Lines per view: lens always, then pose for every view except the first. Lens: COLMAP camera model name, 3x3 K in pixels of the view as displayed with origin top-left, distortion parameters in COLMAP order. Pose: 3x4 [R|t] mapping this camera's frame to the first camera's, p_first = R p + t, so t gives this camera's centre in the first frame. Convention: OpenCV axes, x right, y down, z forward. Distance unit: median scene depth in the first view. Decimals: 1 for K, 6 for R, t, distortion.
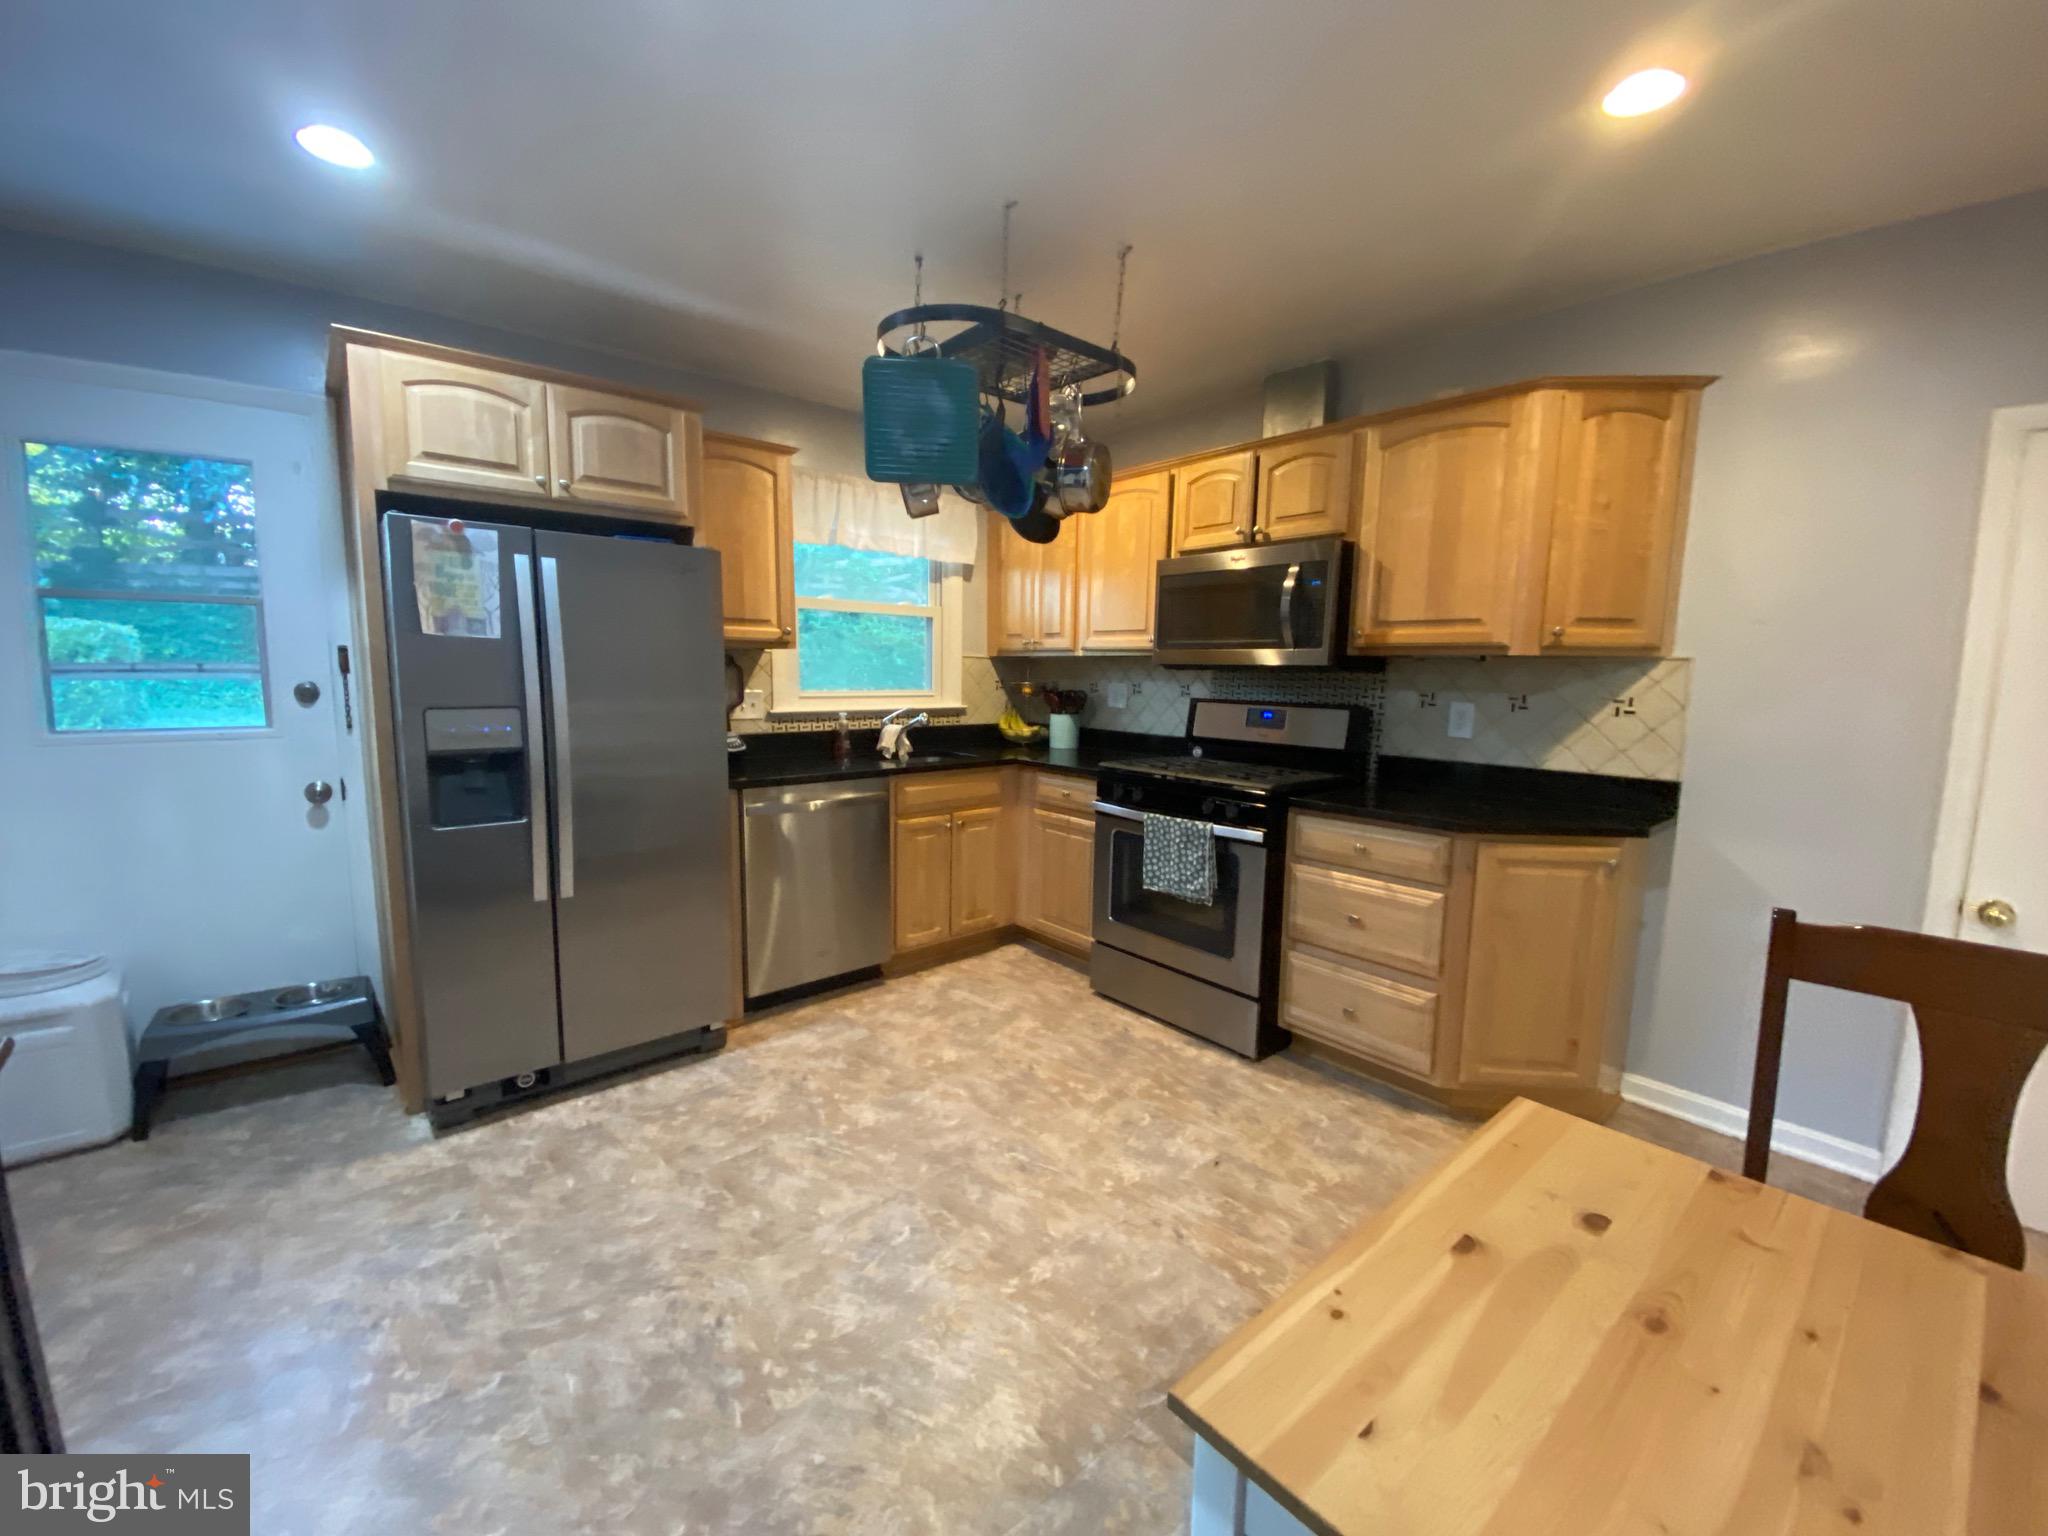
lens RADIAL K [[820.0, 0, 1014.8], [0, 820.0, 764.3], [0, 0, 1]] dist [0.041458, -0.036909]
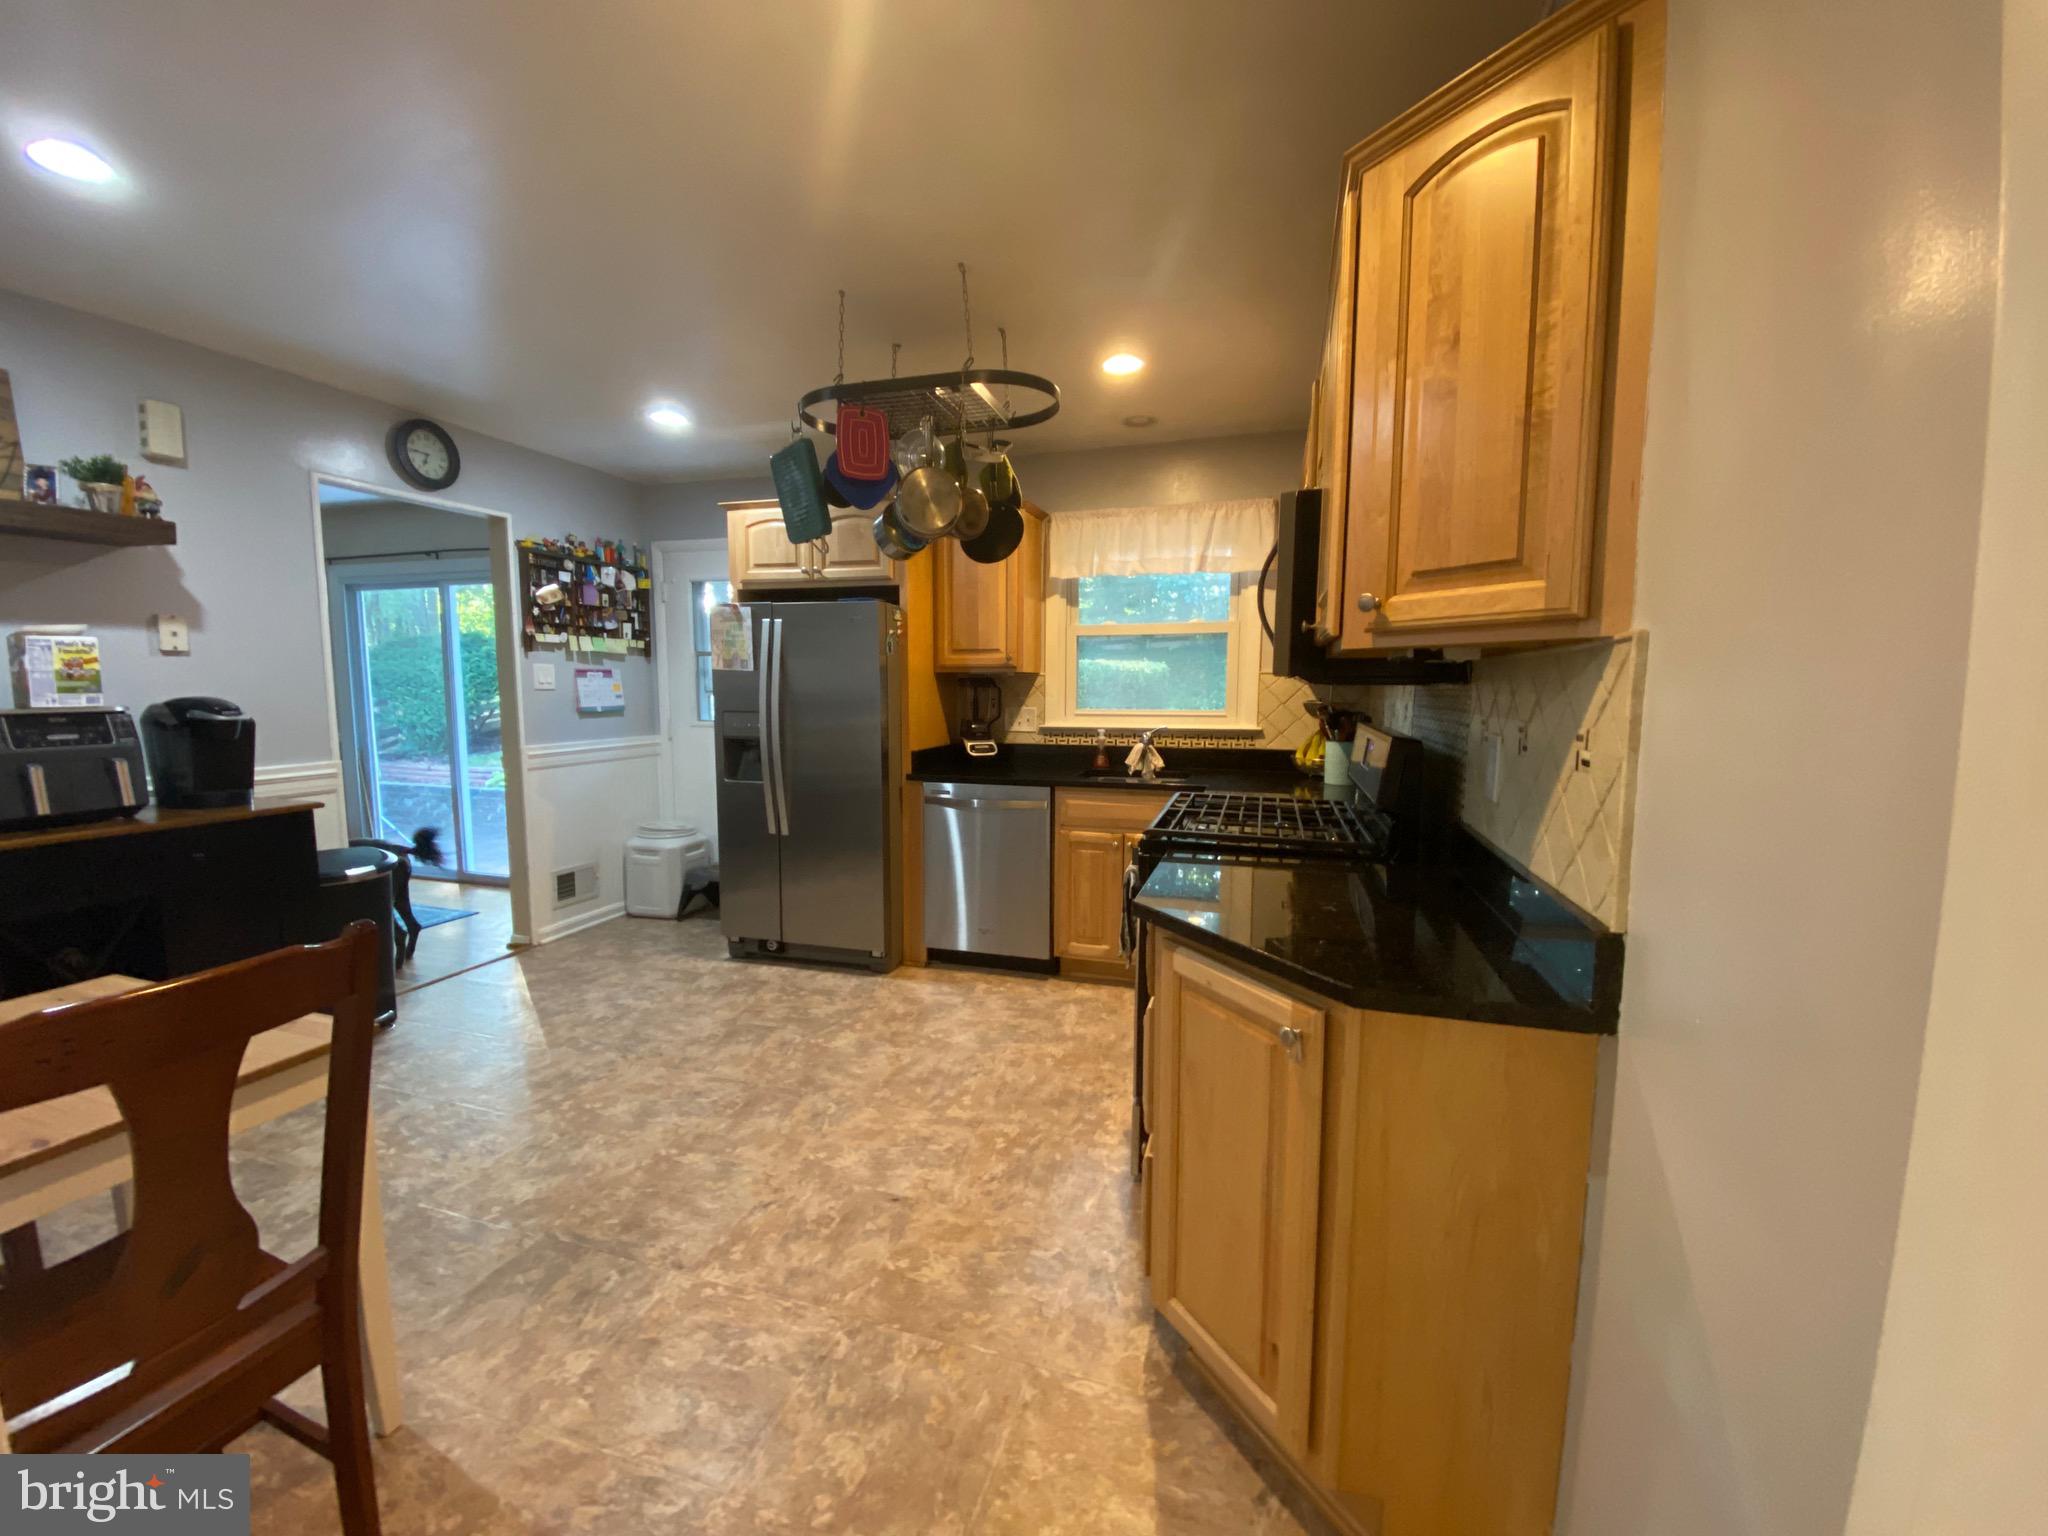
lens RADIAL K [[820.0, 0, 1014.8], [0, 820.0, 764.3], [0, 0, 1]] dist [0.041458, -0.036909]
pose [[0.541627, 0.071747, -0.837552, 0.964832], [-0.094627, 0.995222, 0.024060, -0.049792], [0.835276, 0.066224, 0.545828, 0.497111]]
